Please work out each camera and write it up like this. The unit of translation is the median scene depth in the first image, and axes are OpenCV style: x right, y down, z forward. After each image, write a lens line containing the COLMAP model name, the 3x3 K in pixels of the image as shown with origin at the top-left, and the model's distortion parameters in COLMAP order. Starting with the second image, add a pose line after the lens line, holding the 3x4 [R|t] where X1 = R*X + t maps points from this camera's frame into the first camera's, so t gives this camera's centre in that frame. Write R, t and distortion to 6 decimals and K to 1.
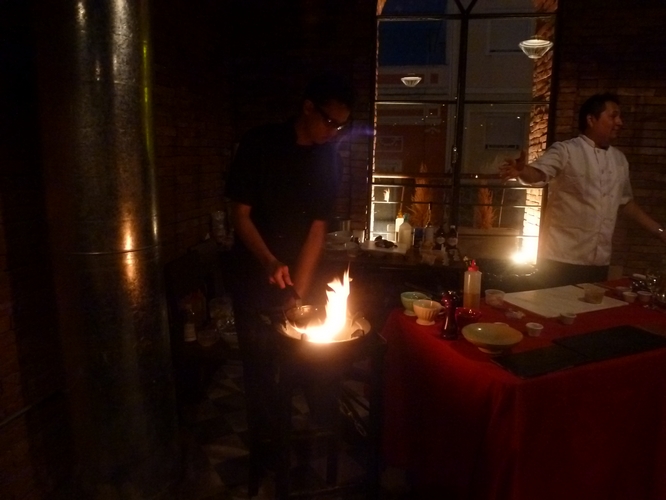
lens RADIAL K [[491.2, 0, 346.2], [0, 491.2, 254.1], [0, 0, 1]] dist [-0.051463, 0.032592]
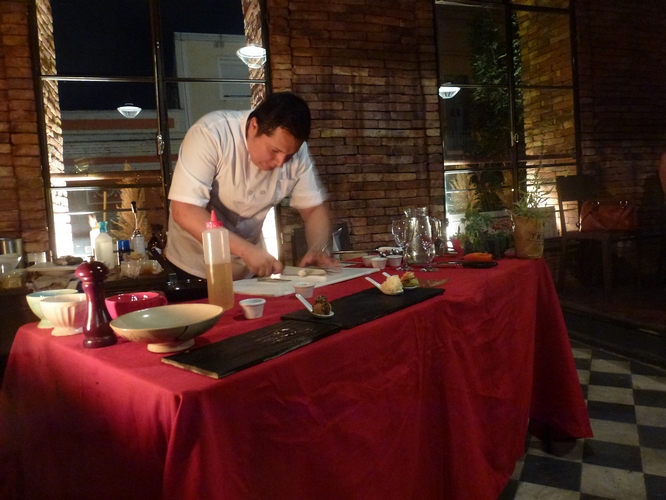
lens RADIAL K [[491.2, 0, 334.6], [0, 491.2, 250.4], [0, 0, 1]] dist [-0.051463, 0.032592]
pose [[0.891502, -0.106884, 0.440227, 0.107438], [0.156869, 0.984483, -0.078650, 0.075254], [-0.424989, 0.139174, 0.894435, 0.195546]]
